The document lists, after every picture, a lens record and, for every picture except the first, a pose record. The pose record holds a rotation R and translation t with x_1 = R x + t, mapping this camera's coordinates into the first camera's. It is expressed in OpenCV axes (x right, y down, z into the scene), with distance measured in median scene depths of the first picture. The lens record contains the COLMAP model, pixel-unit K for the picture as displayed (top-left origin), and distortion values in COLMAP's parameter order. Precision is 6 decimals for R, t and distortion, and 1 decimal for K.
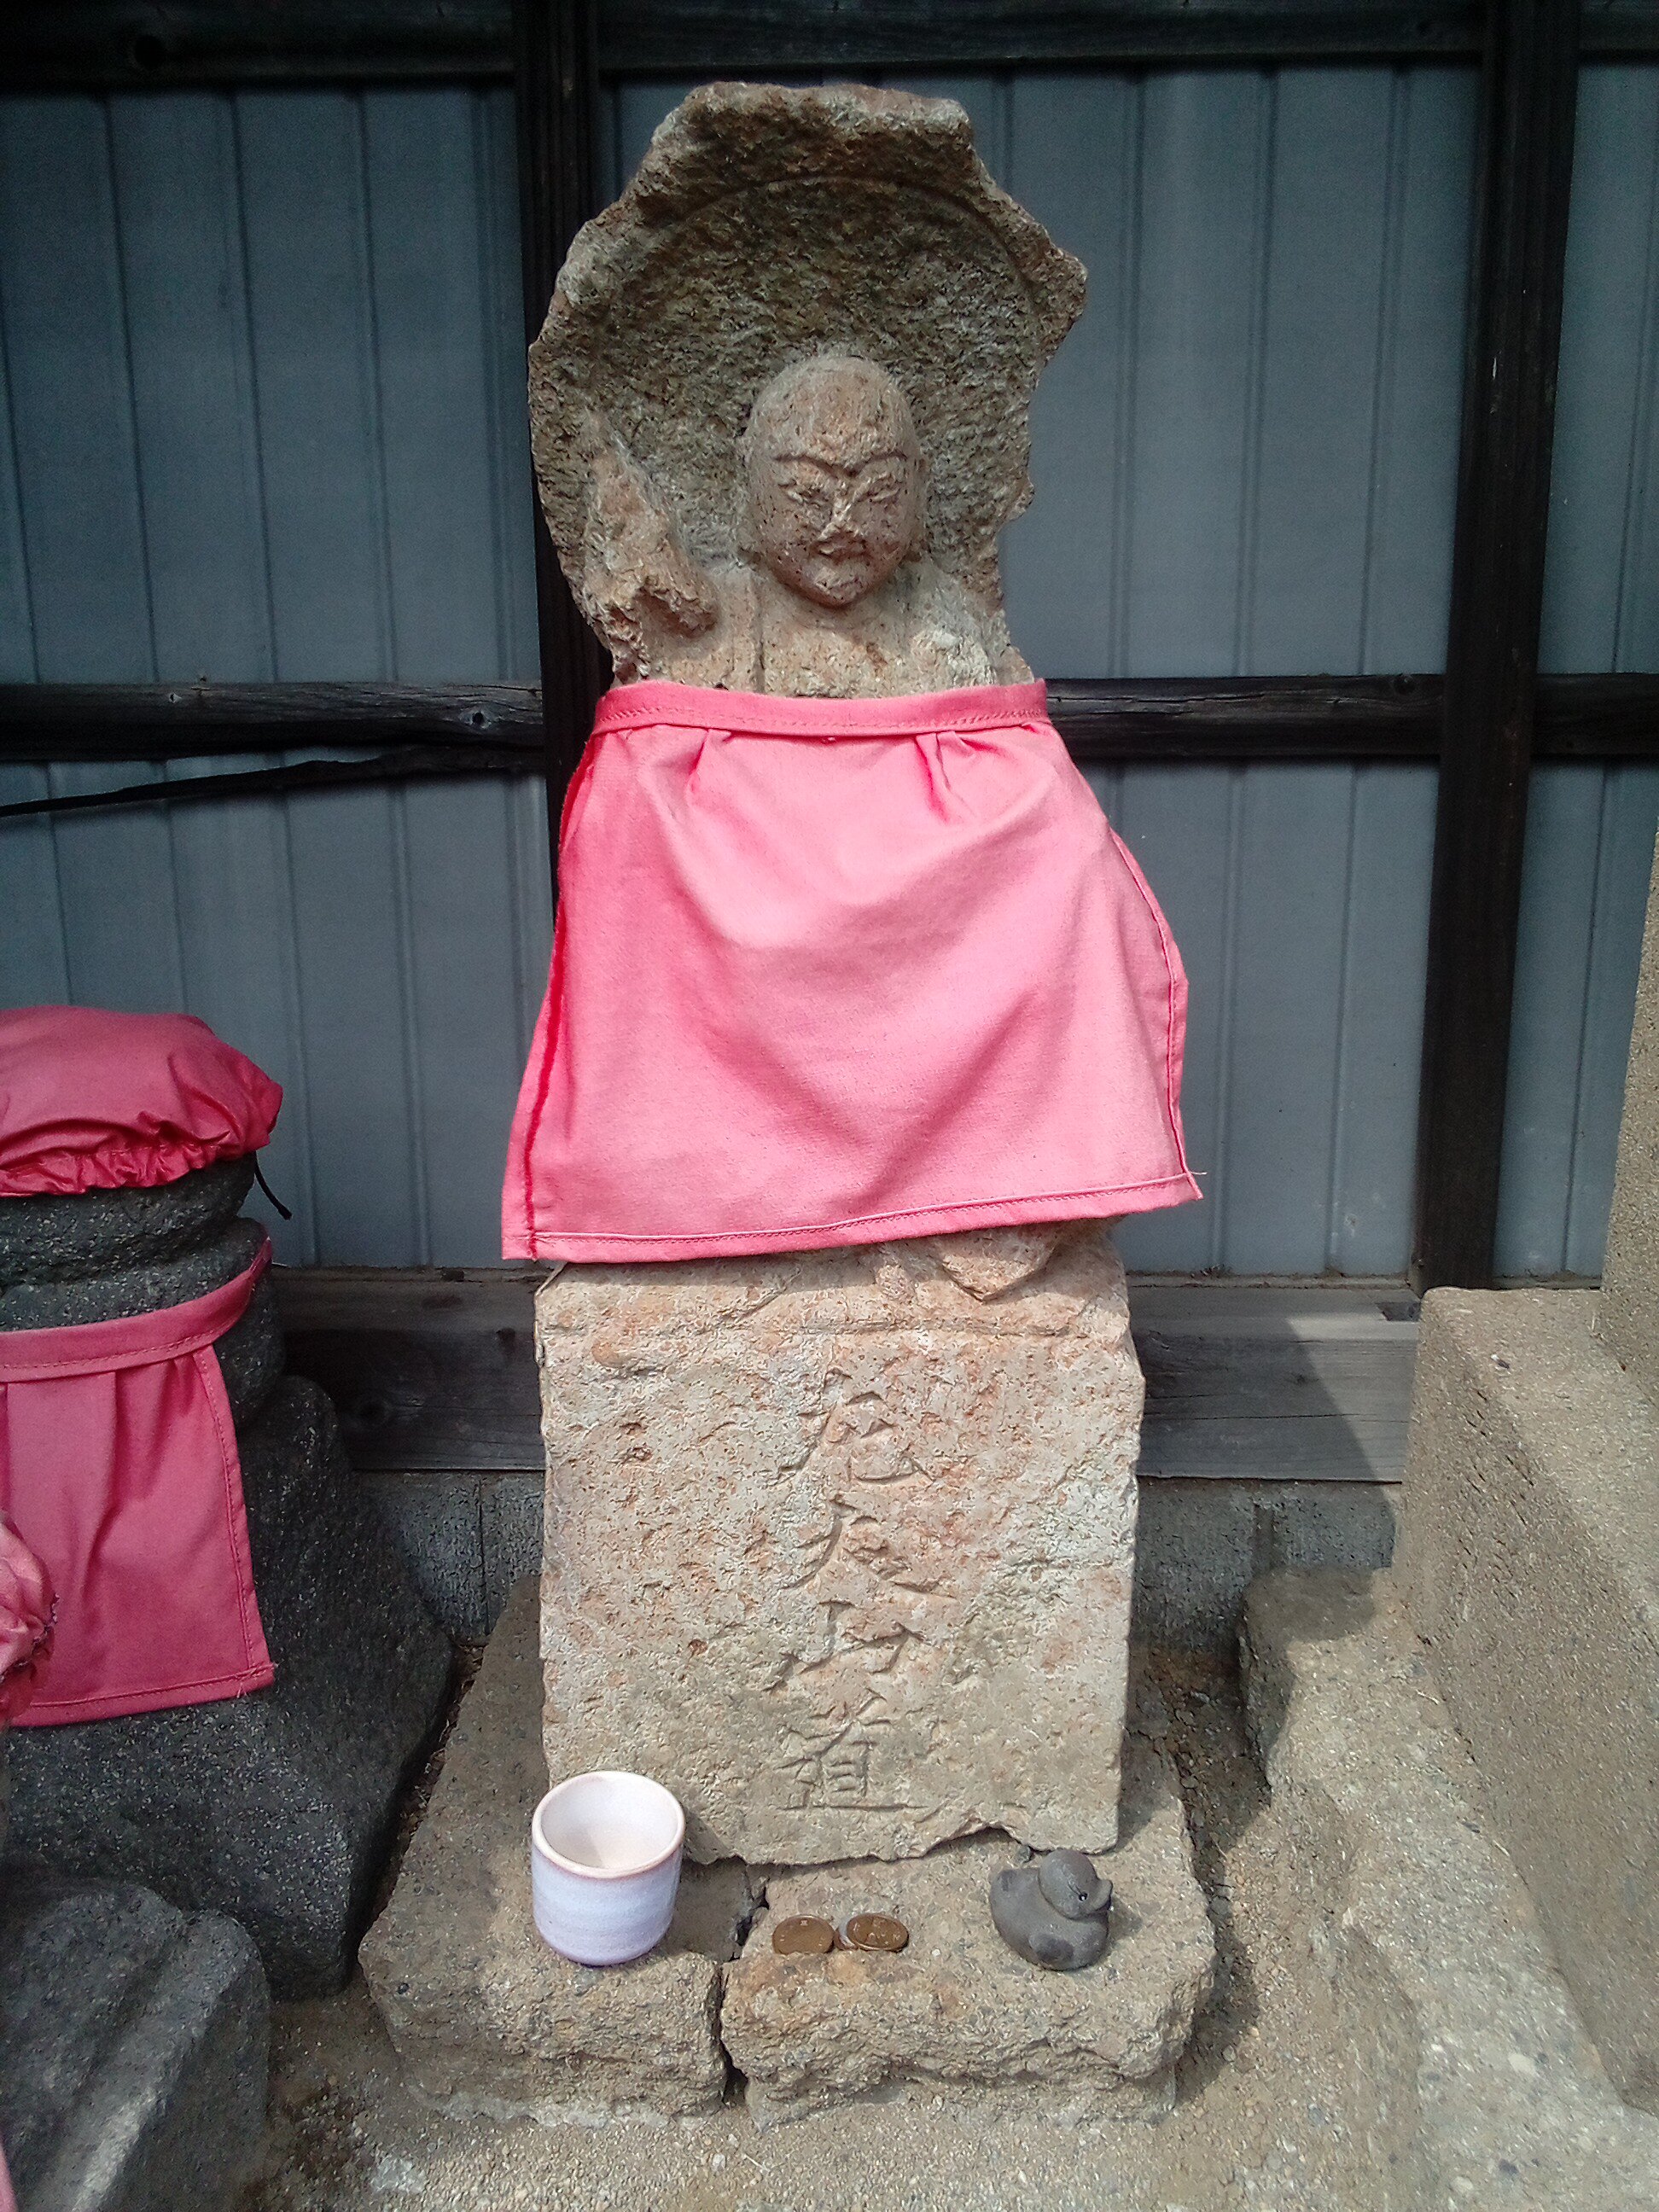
lens RADIAL K [[1836.3, 0, 842.1], [0, 1836.3, 1108.5], [0, 0, 1]] dist [0.062352, -0.085246]
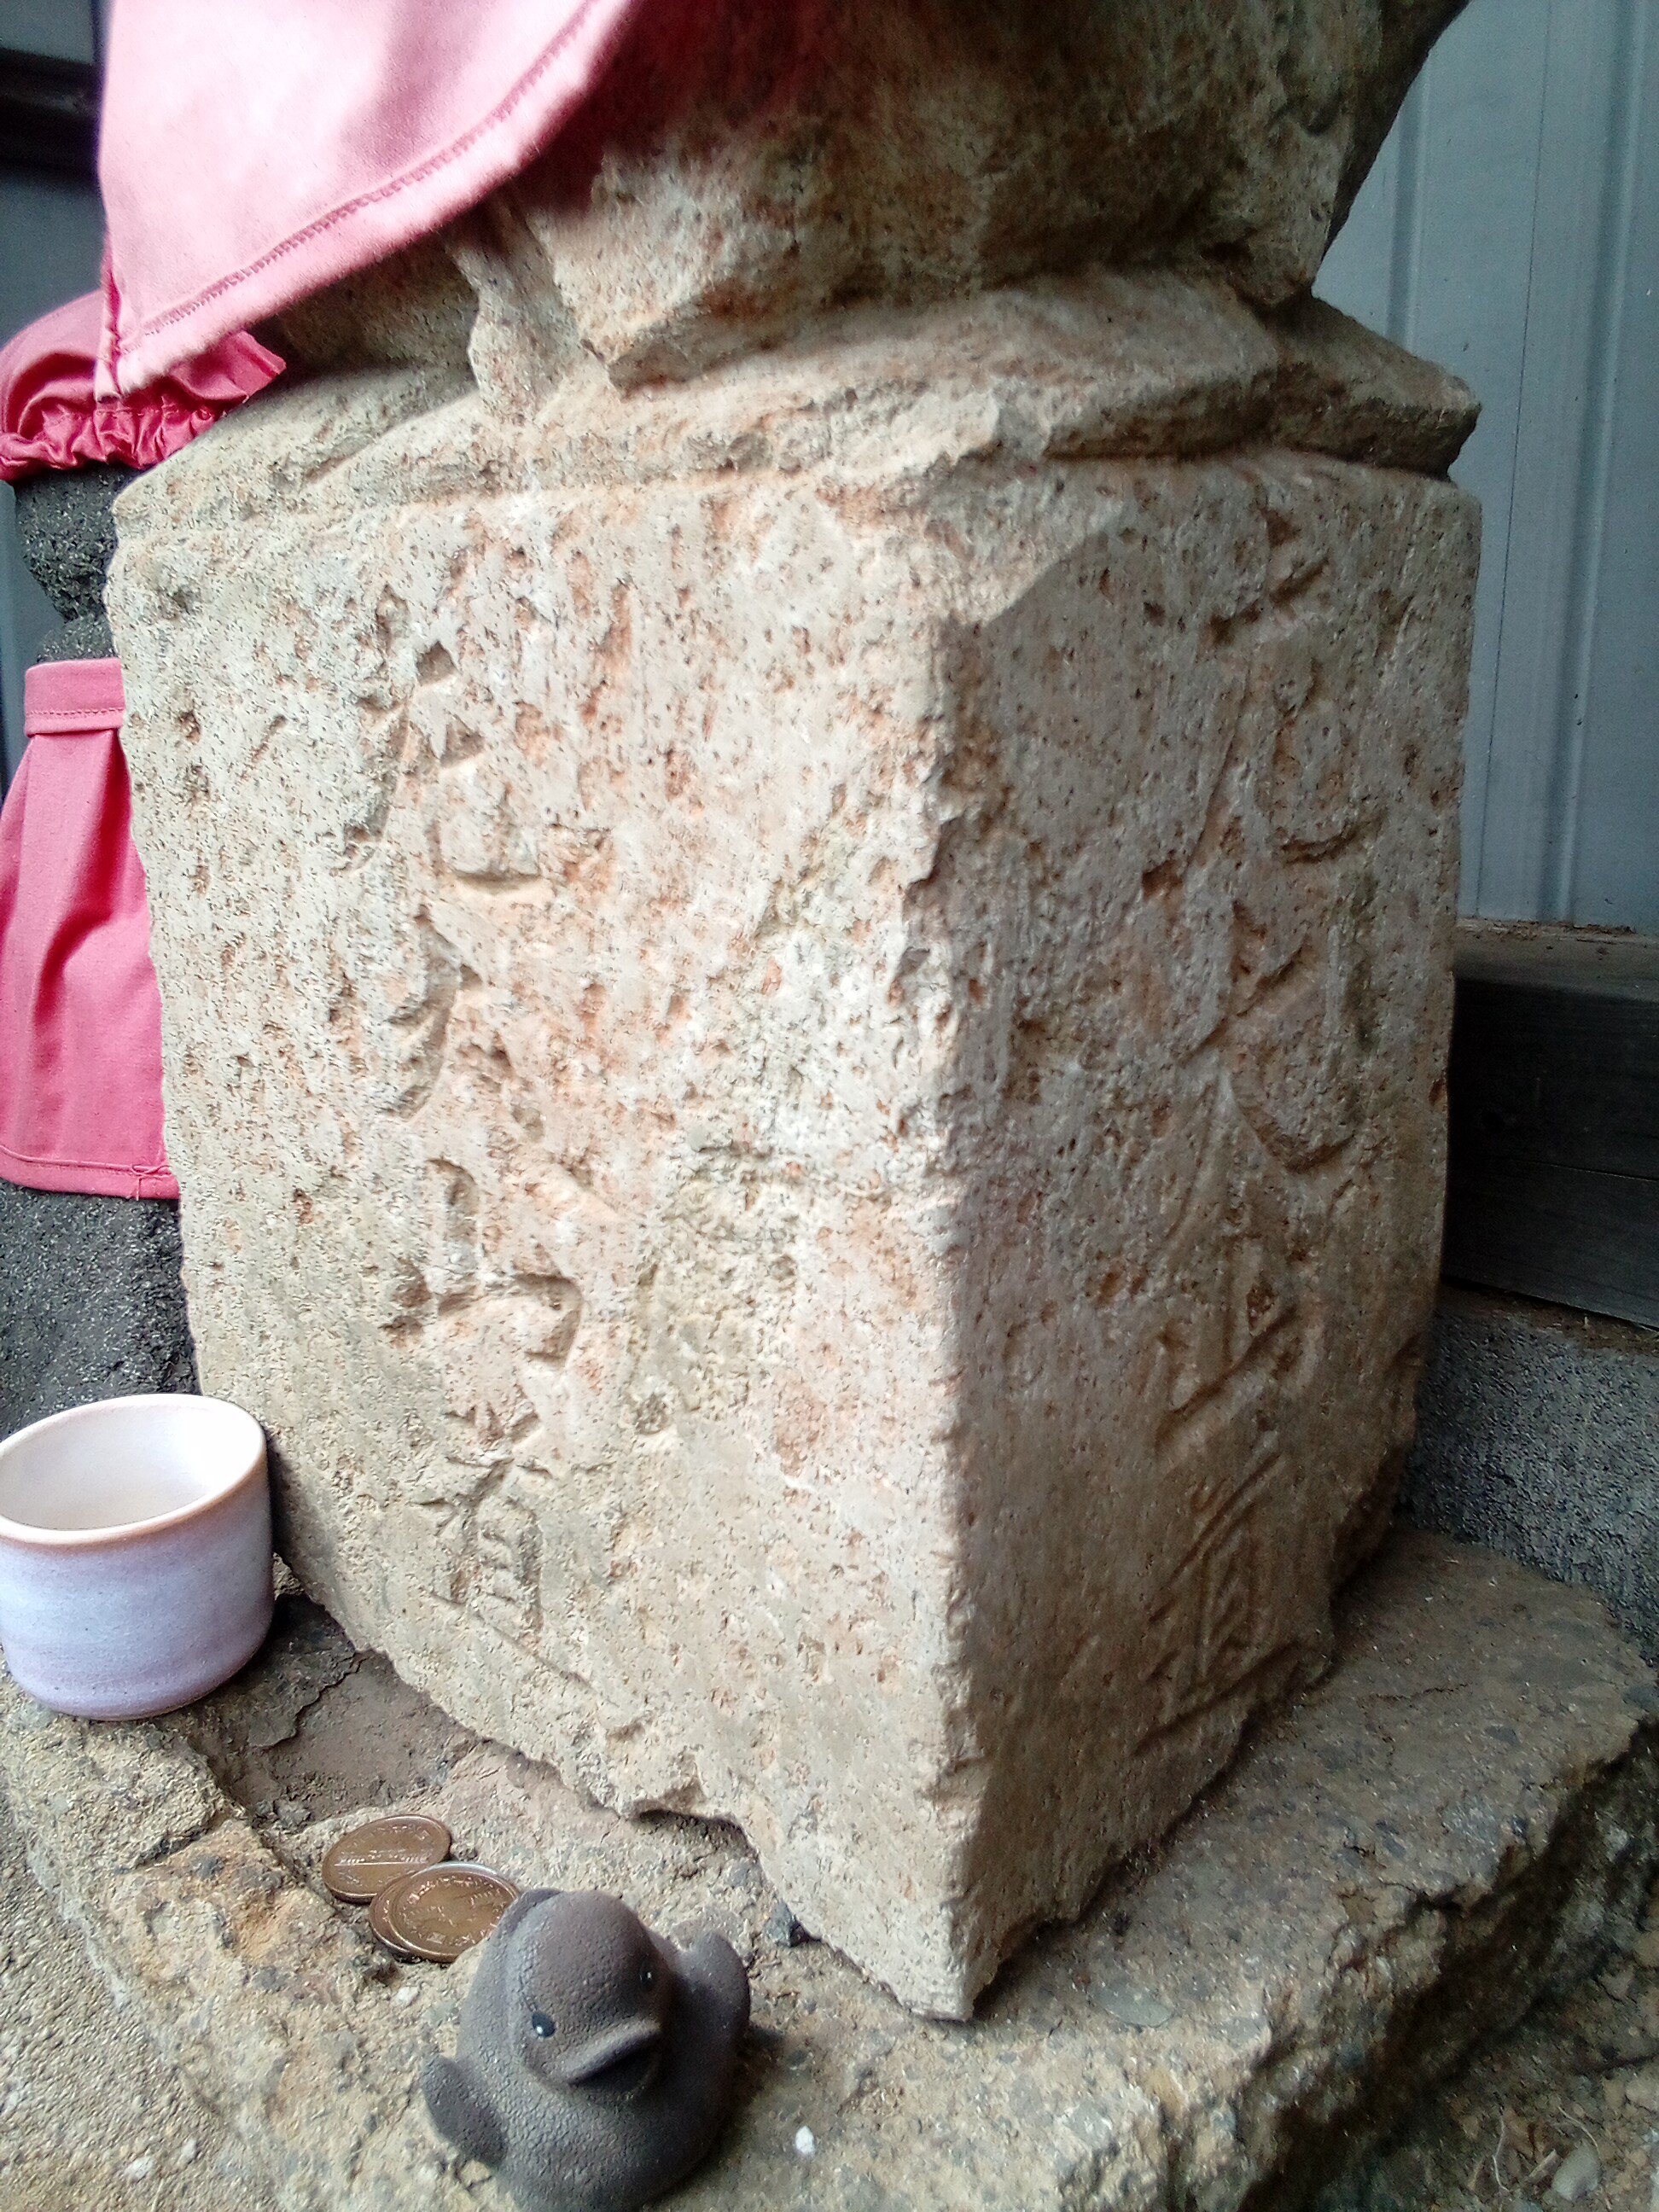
lens RADIAL K [[1836.3, 0, 833.2], [0, 1836.3, 1117.1], [0, 0, 1]] dist [0.062352, -0.085246]
pose [[0.686569, 0.165242, -0.708038, 0.384144], [-0.163511, 0.983977, 0.071088, 0.209324], [0.708440, 0.066966, 0.702587, 0.750396]]
